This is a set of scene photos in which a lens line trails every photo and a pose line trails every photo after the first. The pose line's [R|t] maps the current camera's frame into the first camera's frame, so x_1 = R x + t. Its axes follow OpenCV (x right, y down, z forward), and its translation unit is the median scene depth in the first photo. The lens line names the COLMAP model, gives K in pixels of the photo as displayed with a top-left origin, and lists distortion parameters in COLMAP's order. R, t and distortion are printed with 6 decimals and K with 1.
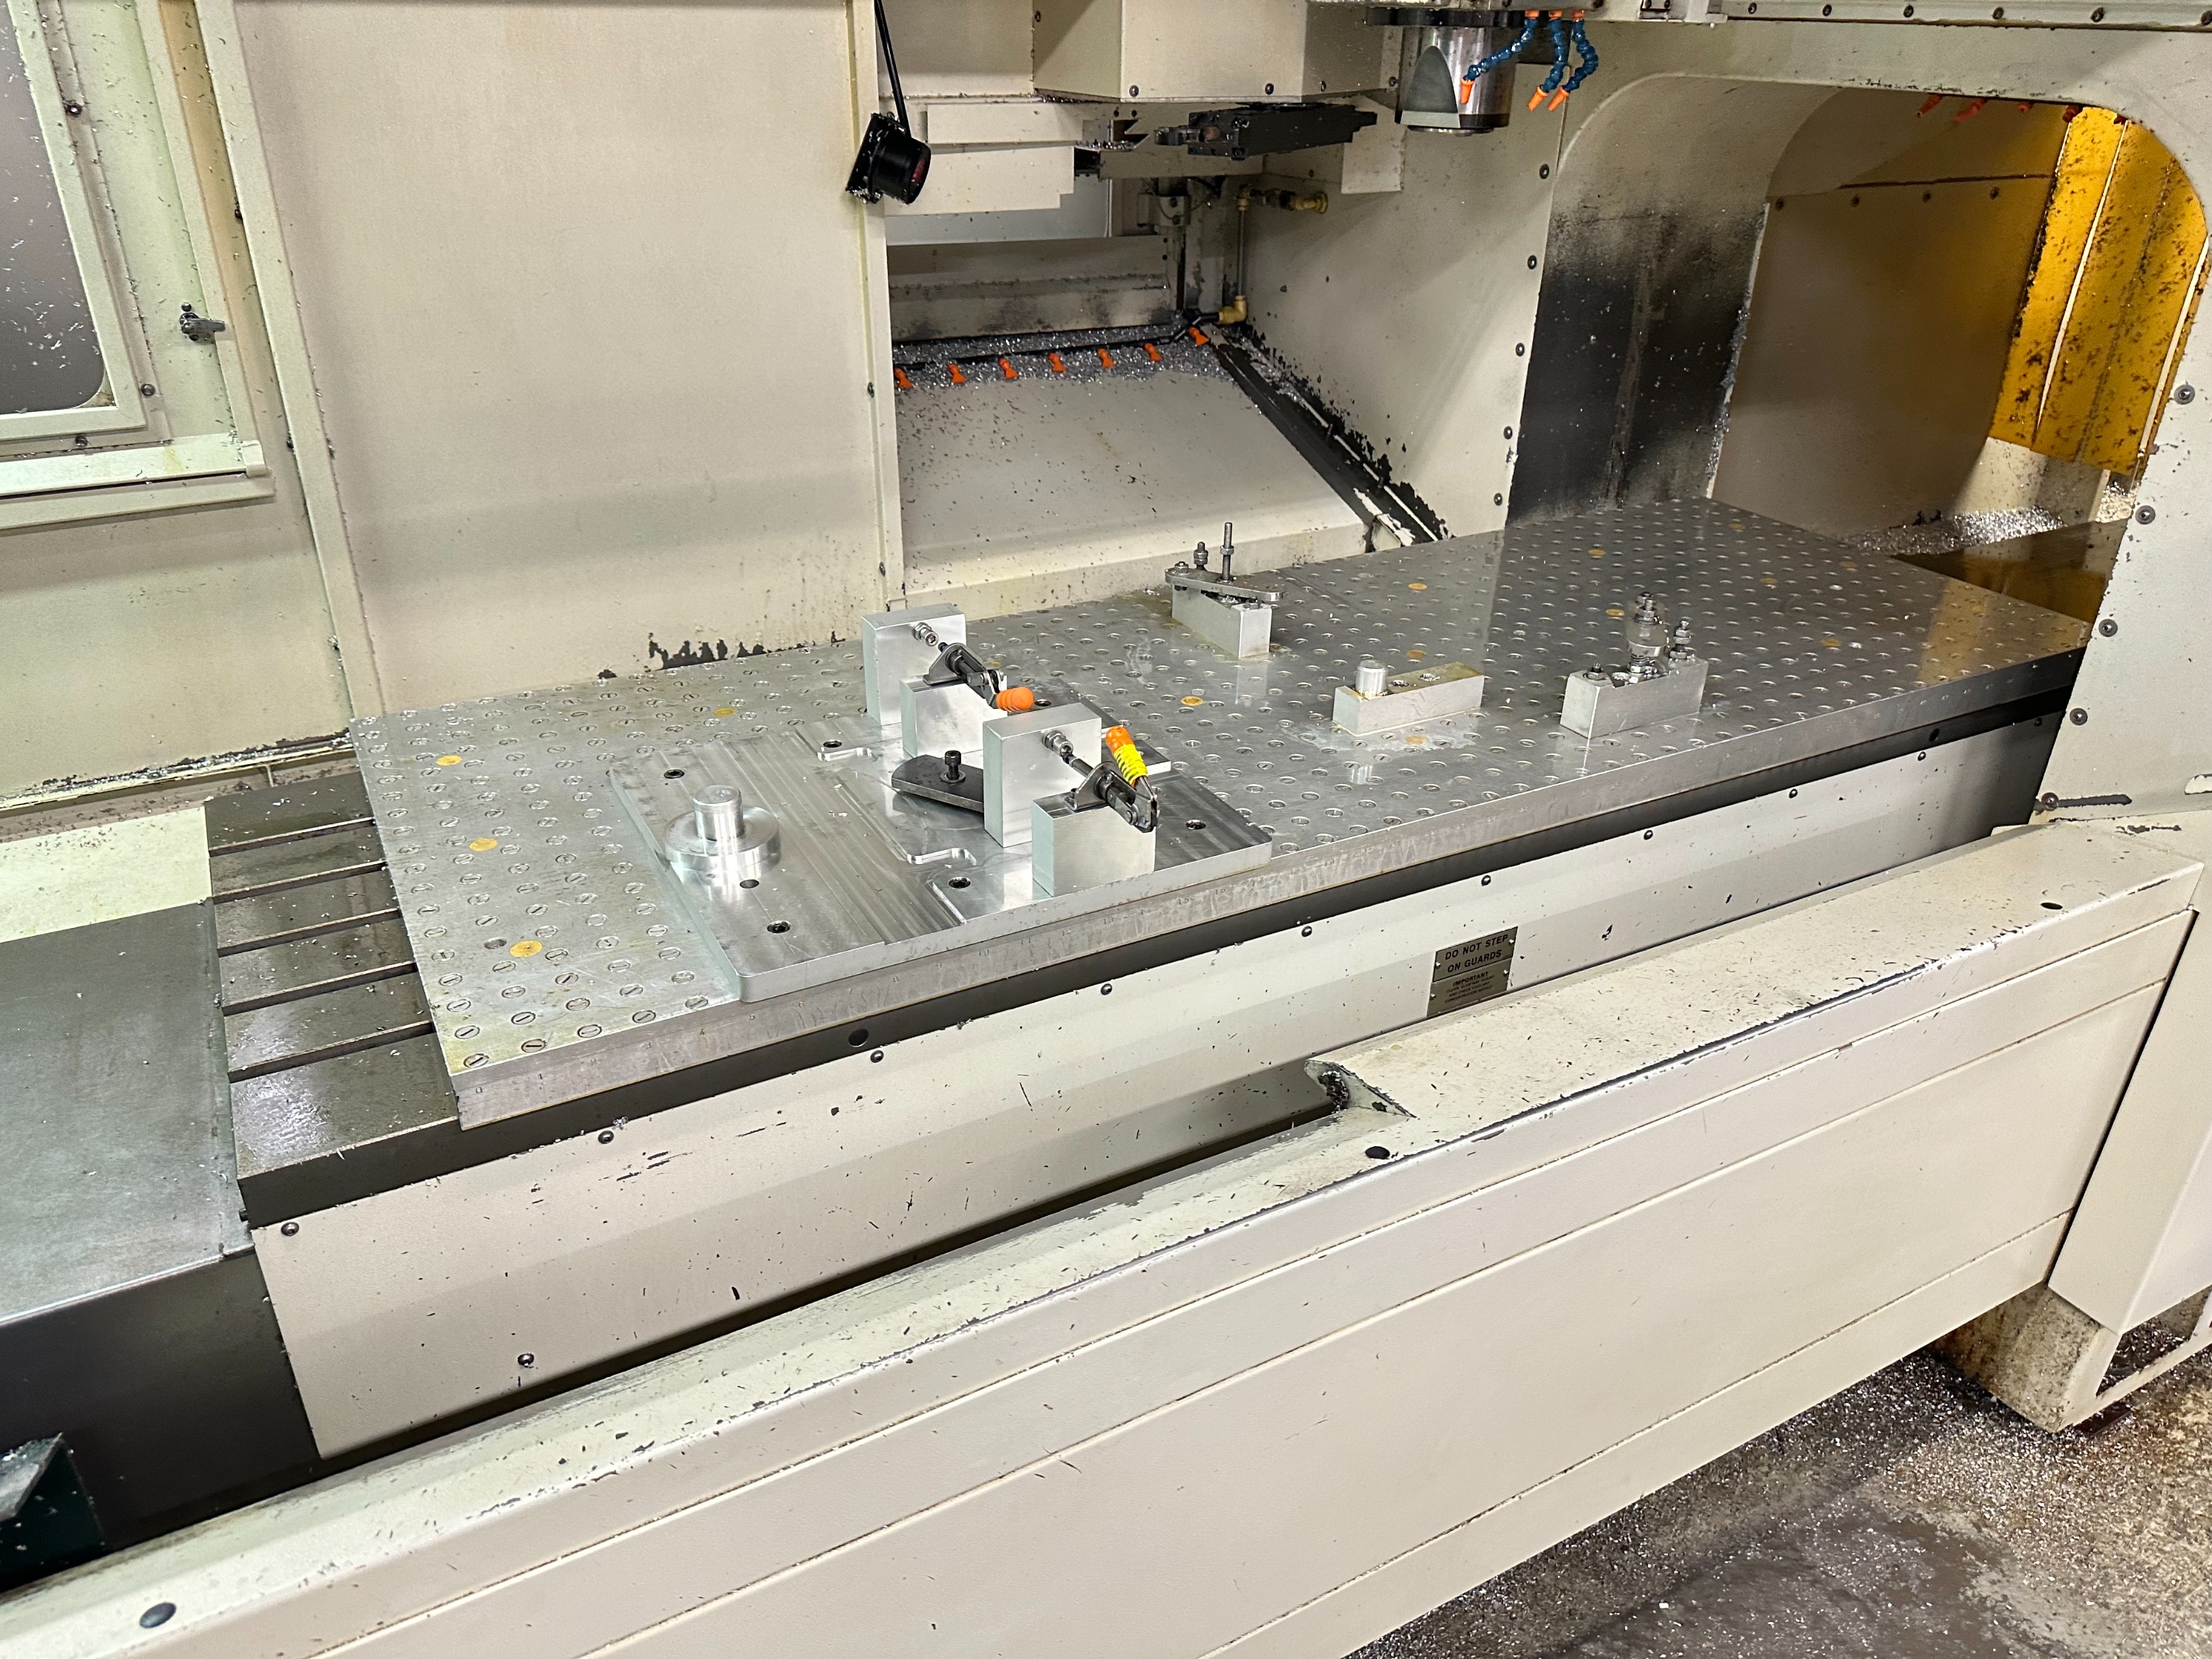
lens RADIAL K [[1560.1, 0, 1096.8], [0, 1560.1, 839.5], [0, 0, 1]] dist [0.044408, -0.057320]
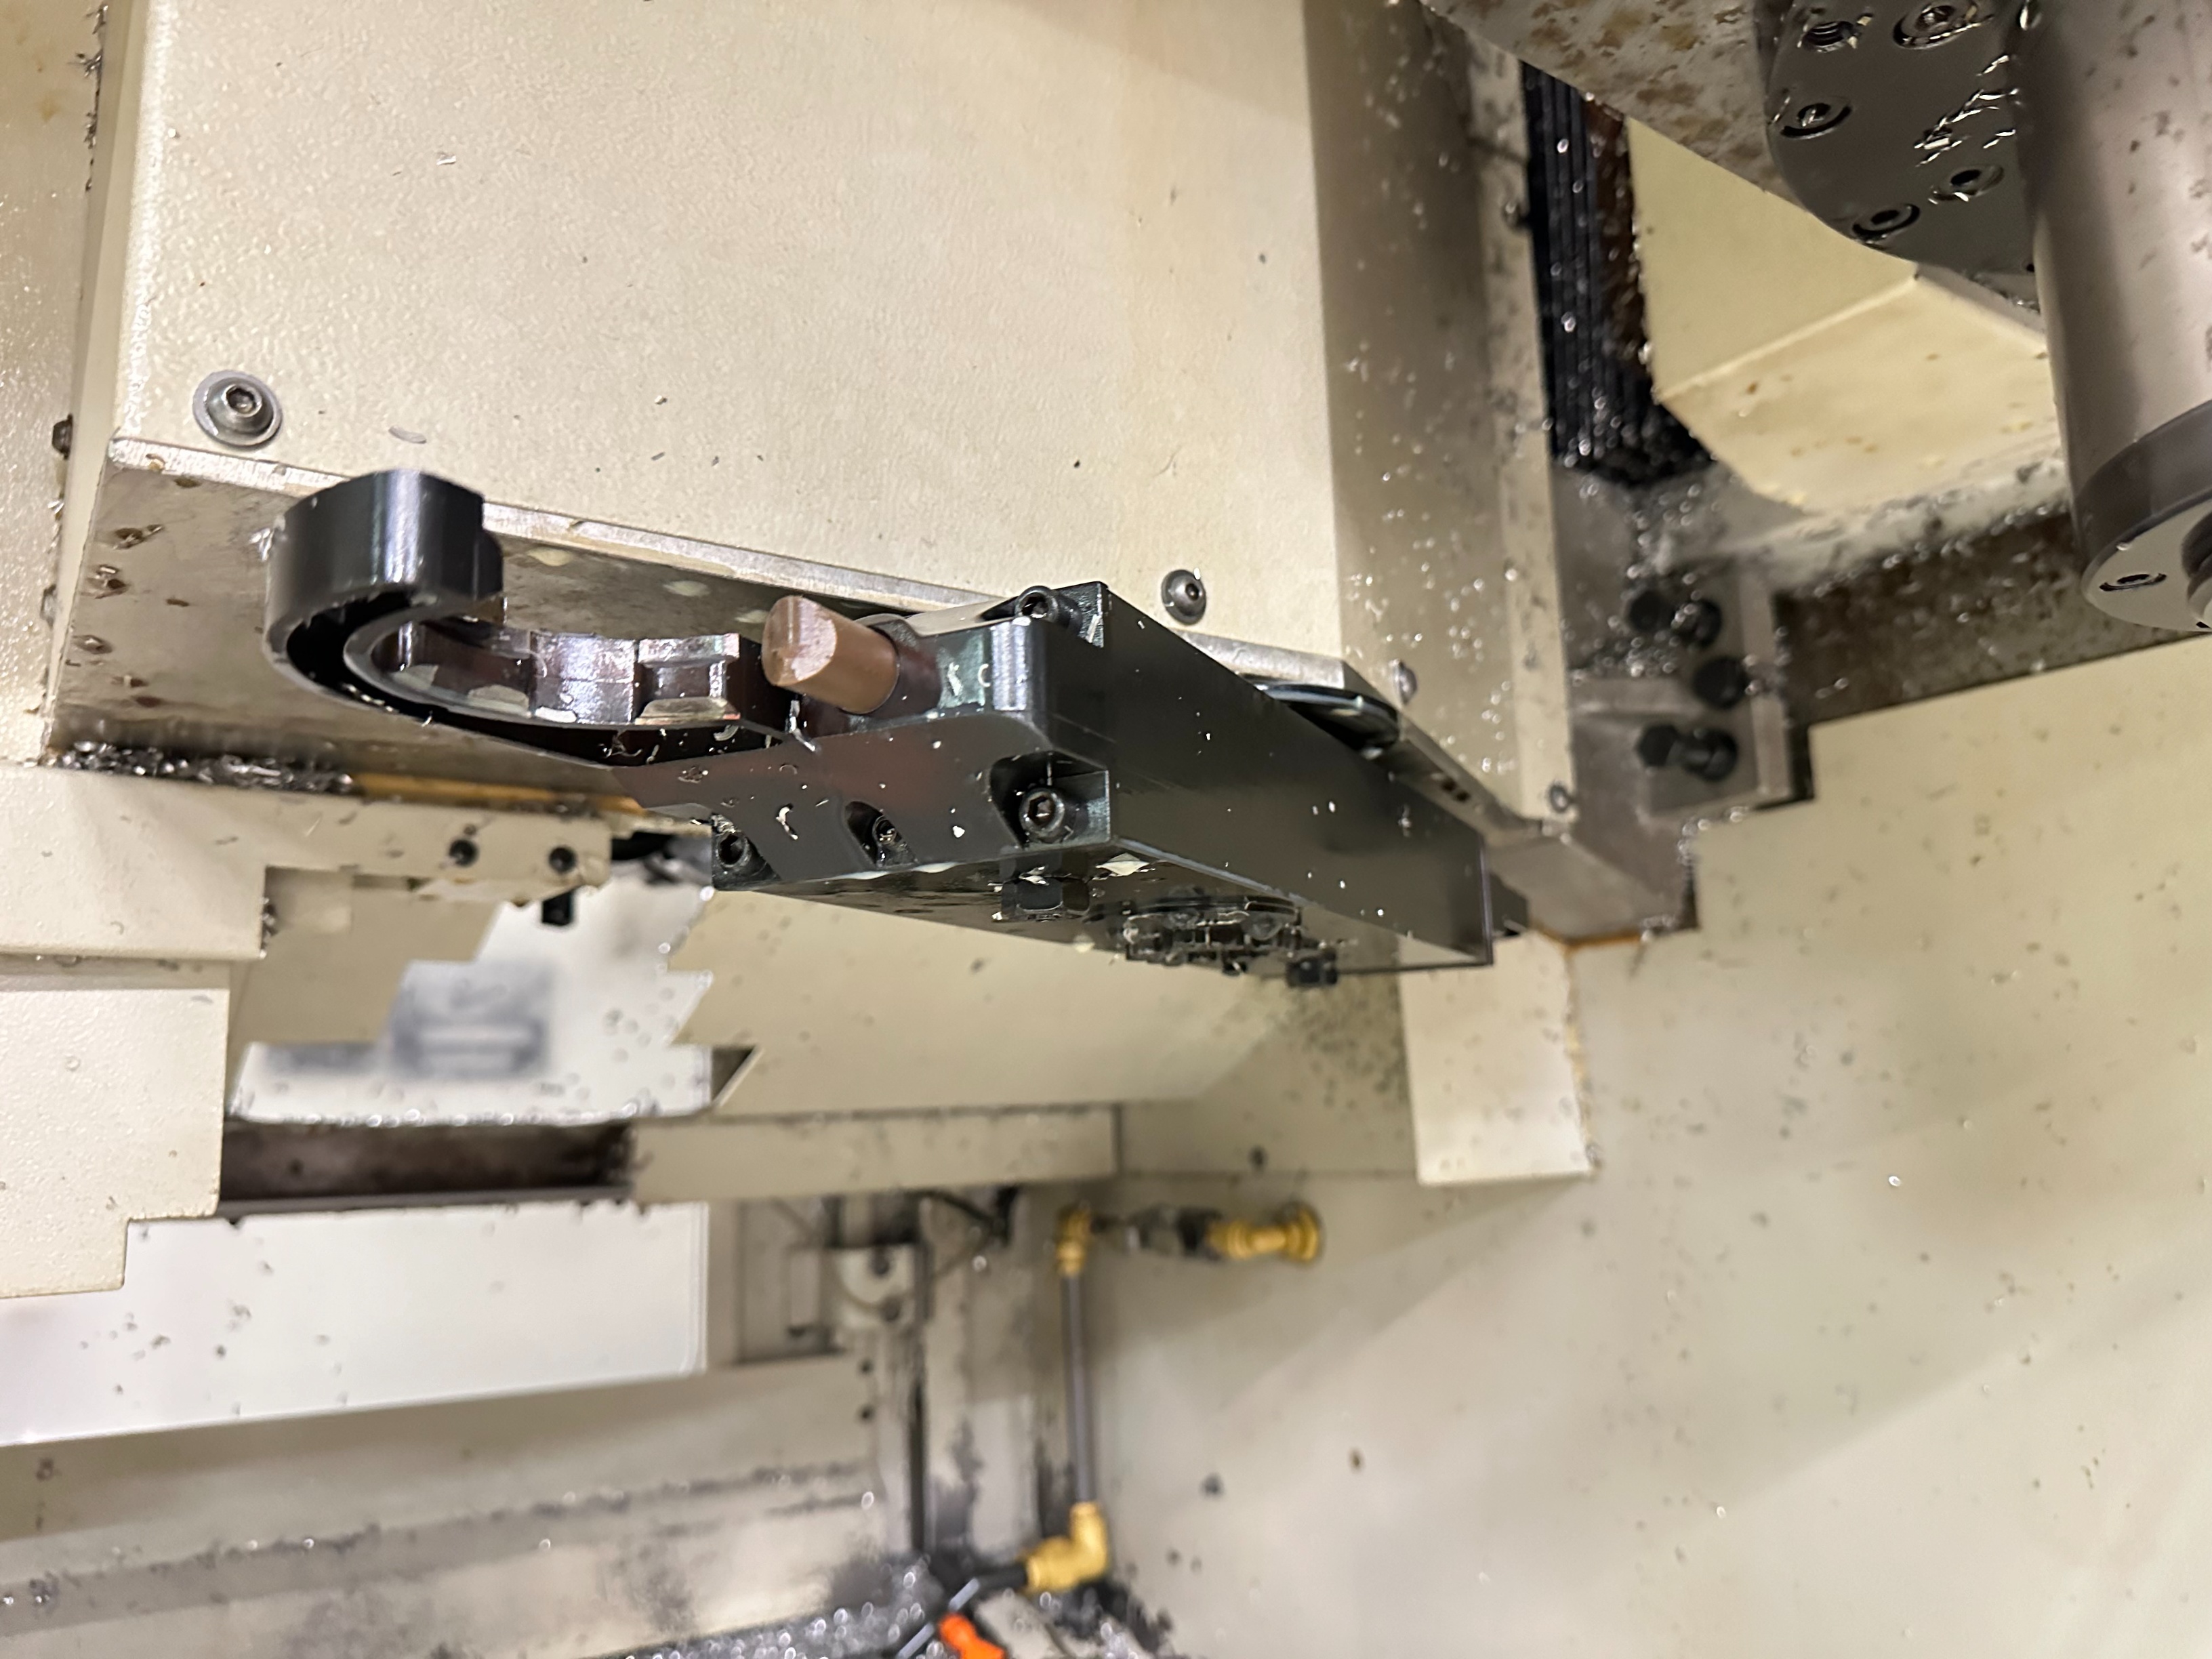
lens RADIAL K [[1560.1, 0, 1088.2], [0, 1560.1, 841.7], [0, 0, 1]] dist [0.044408, -0.057320]
pose [[0.993169, -0.026930, 0.113535, 0.069323], [0.091543, 0.783179, -0.615020, -0.305475], [-0.072355, 0.621212, 0.780295, 0.781904]]
